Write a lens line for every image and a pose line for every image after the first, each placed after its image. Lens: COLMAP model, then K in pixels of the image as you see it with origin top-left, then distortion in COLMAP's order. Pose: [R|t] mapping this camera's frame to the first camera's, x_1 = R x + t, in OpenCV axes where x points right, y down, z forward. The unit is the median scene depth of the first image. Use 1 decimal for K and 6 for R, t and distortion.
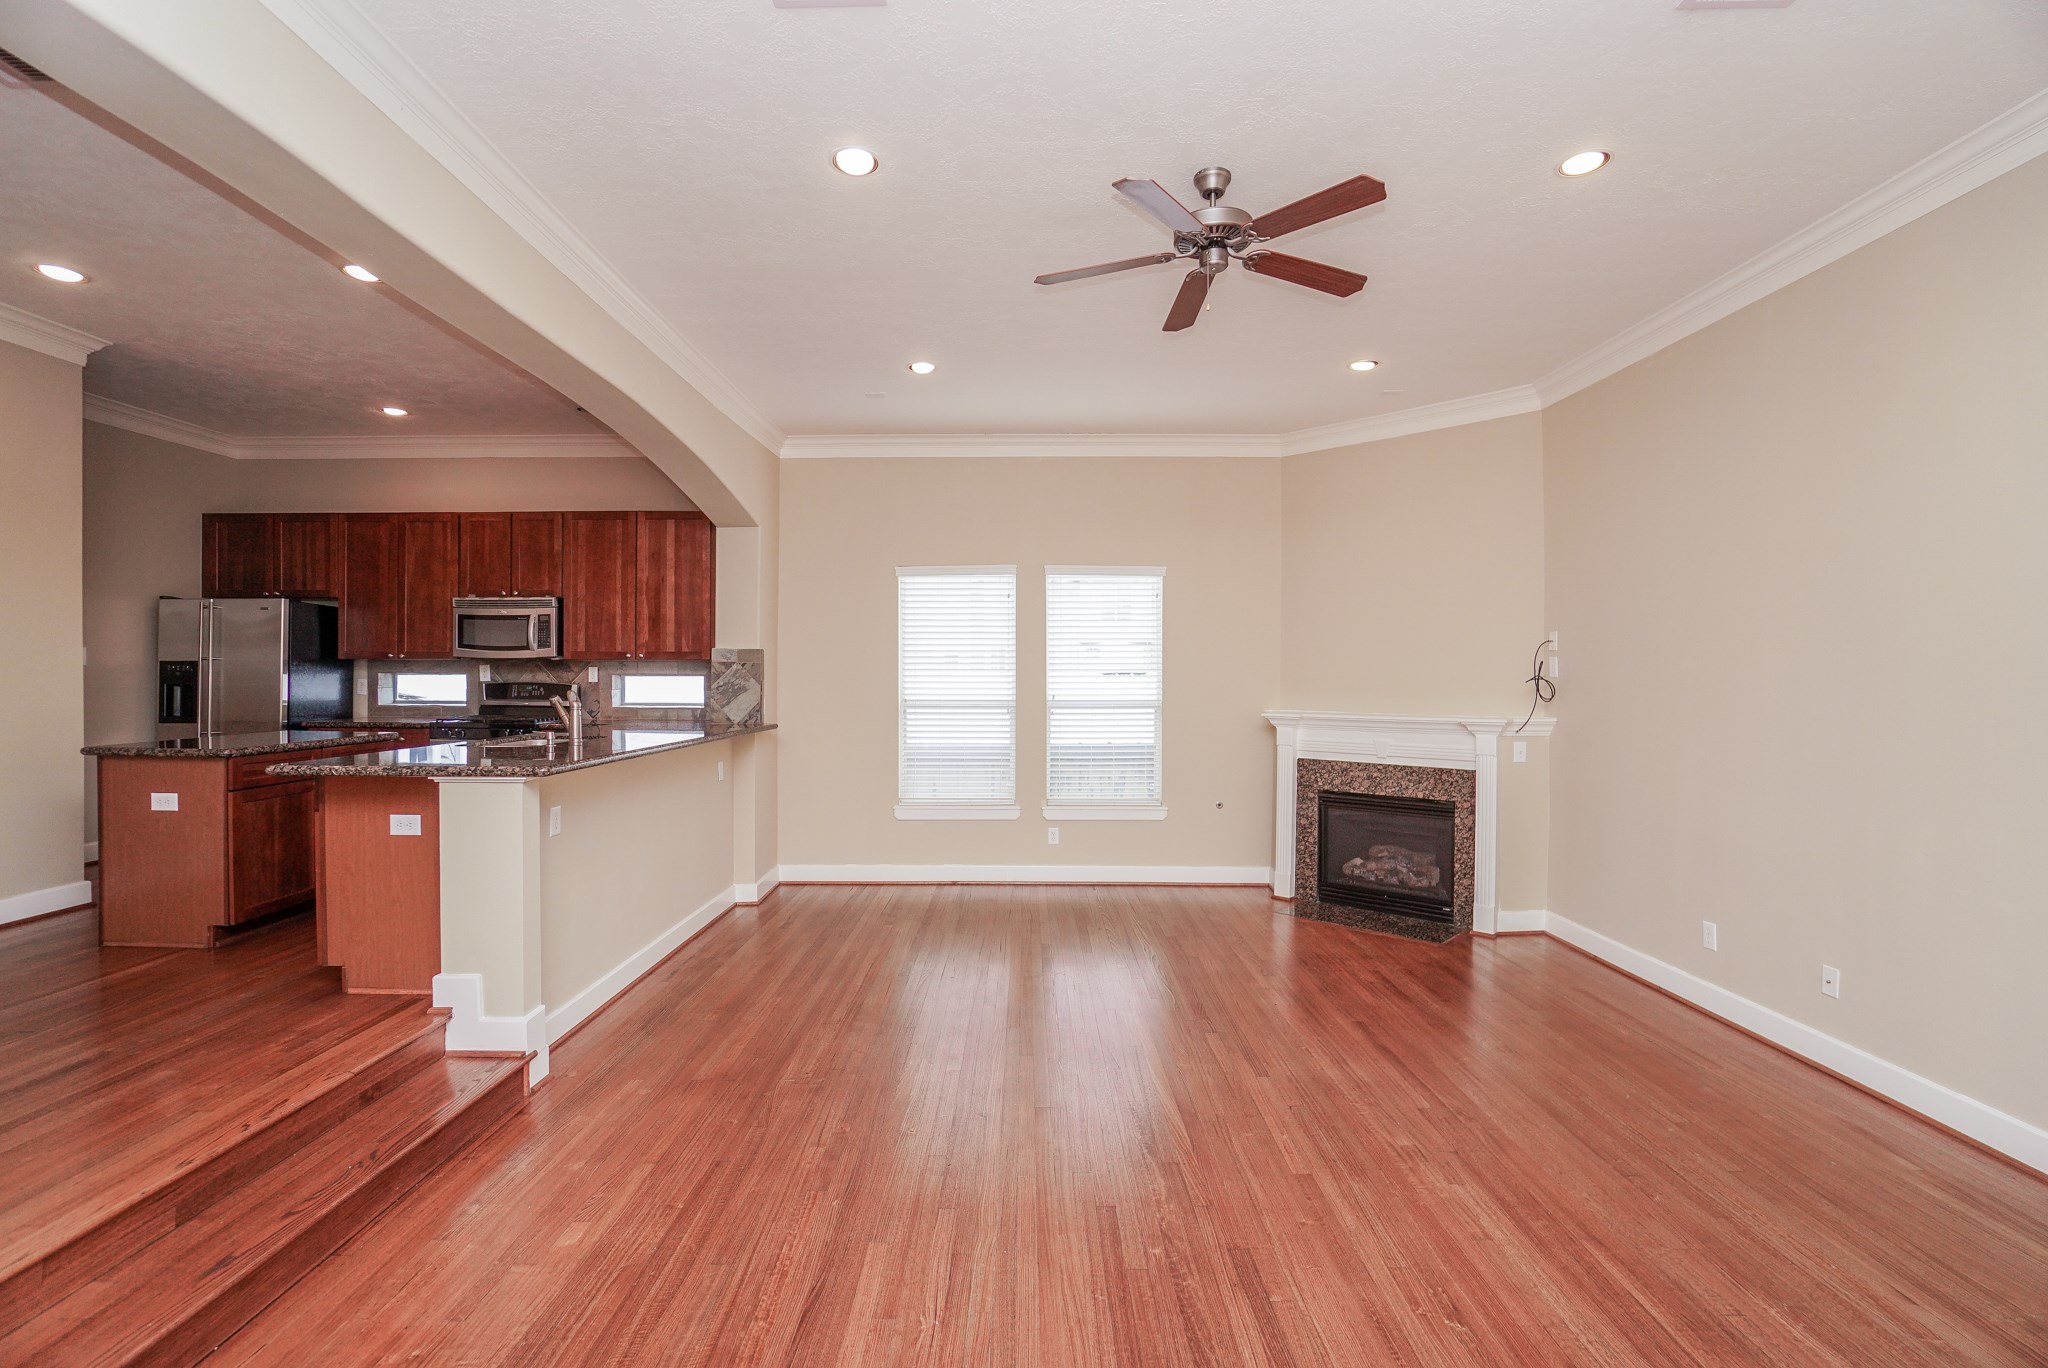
lens RADIAL K [[914.7, 0, 1007.2], [0, 914.7, 670.6], [0, 0, 1]] dist [-0.044649, 0.012047]
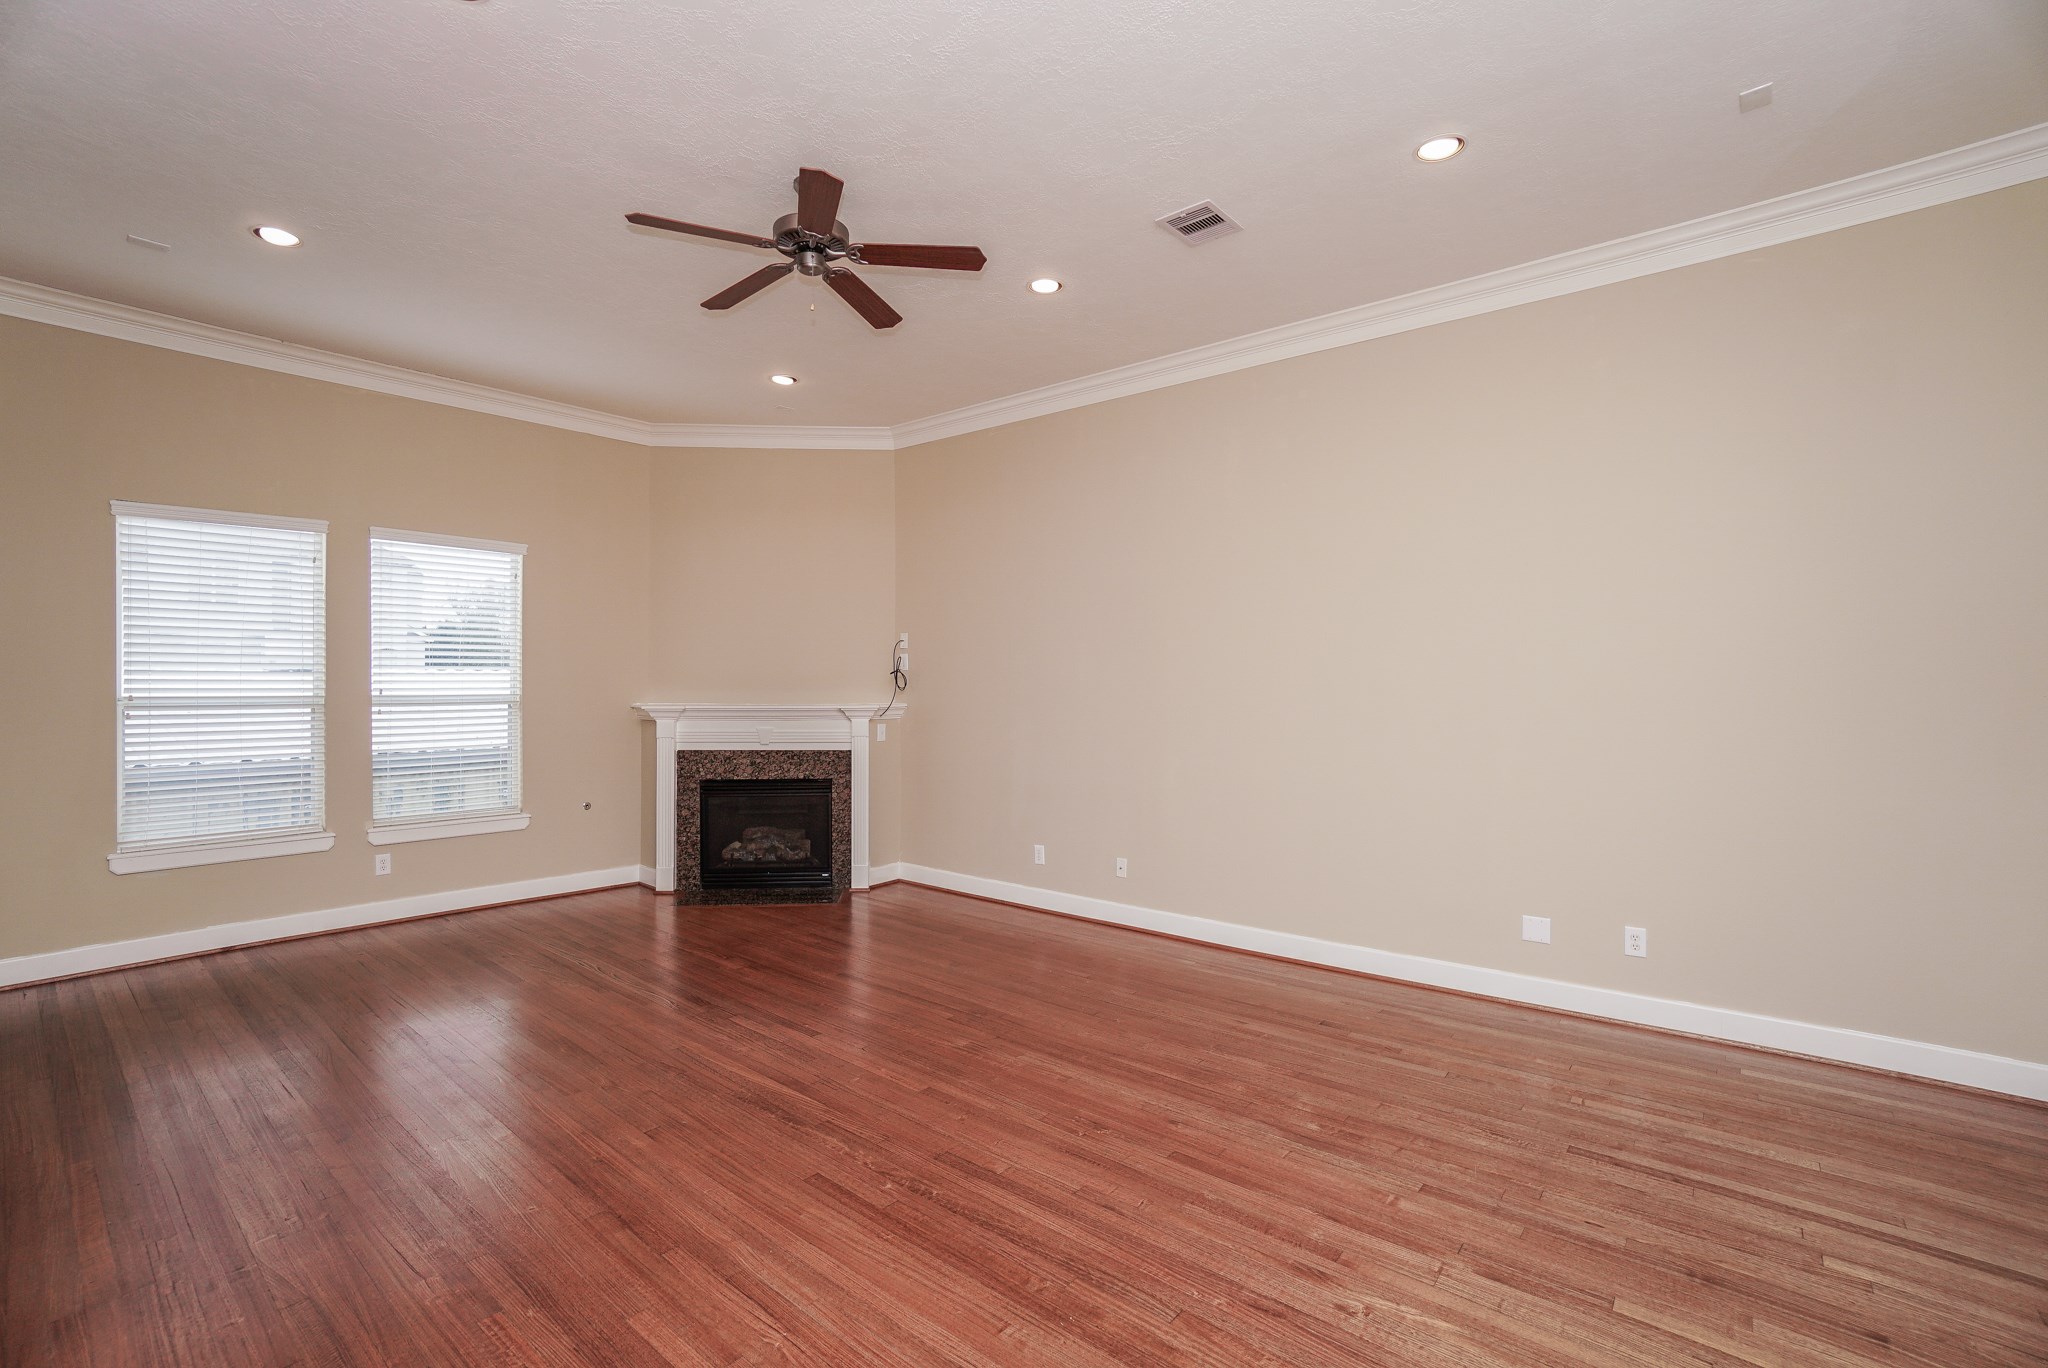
lens RADIAL K [[914.7, 0, 1031.4], [0, 914.7, 673.6], [0, 0, 1]] dist [-0.044649, 0.012047]
pose [[0.632164, 0.007056, 0.774803, -0.251838], [-0.007743, 0.999966, -0.002790, 0.014034], [-0.774796, -0.004235, 0.632197, 0.081546]]
